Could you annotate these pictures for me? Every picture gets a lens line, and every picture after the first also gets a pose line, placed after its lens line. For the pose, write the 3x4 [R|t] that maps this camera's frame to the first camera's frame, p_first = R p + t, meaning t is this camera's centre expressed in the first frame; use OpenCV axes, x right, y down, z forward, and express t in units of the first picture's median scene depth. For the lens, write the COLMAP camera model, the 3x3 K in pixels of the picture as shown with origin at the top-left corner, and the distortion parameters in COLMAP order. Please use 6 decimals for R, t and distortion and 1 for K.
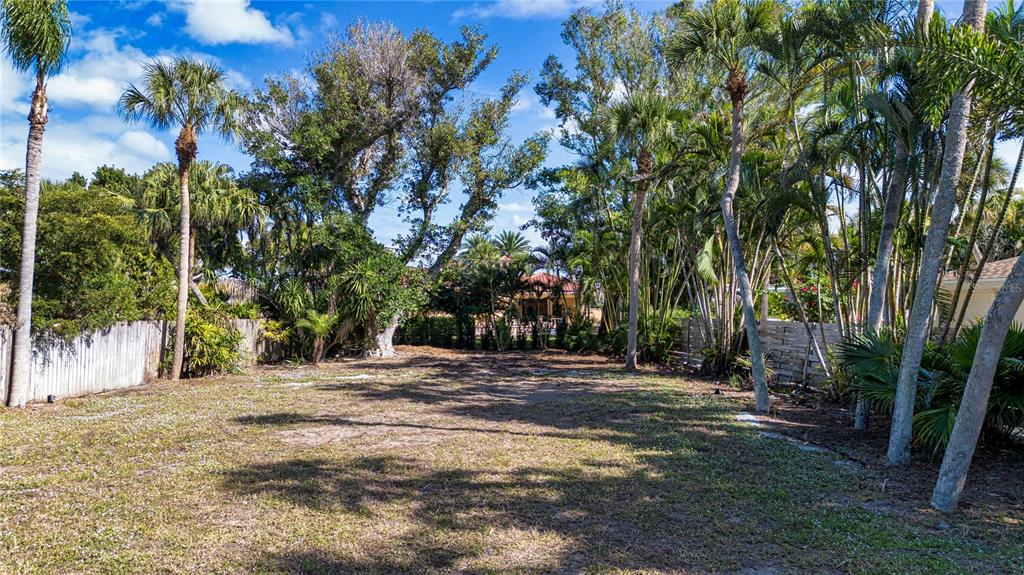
lens RADIAL K [[723.0, 0, 509.1], [0, 723.0, 294.1], [0, 0, 1]] dist [0.071243, -0.062068]
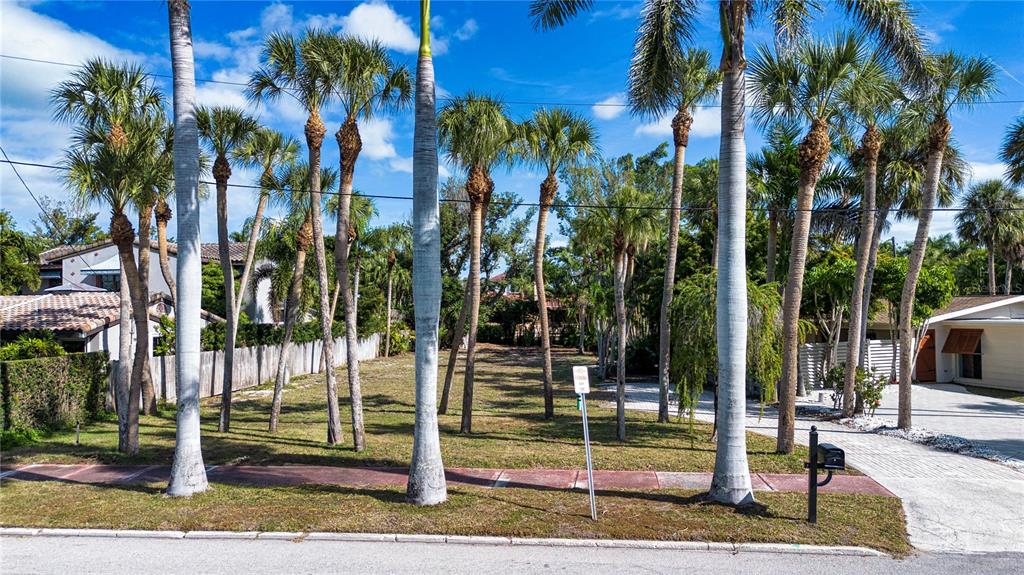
lens RADIAL K [[723.0, 0, 509.1], [0, 723.0, 294.1], [0, 0, 1]] dist [0.071243, -0.062068]
pose [[0.997574, -0.003245, -0.069538, 0.080893], [0.003564, 0.999984, 0.004463, -0.070809], [0.069522, -0.004700, 0.997569, -0.964774]]
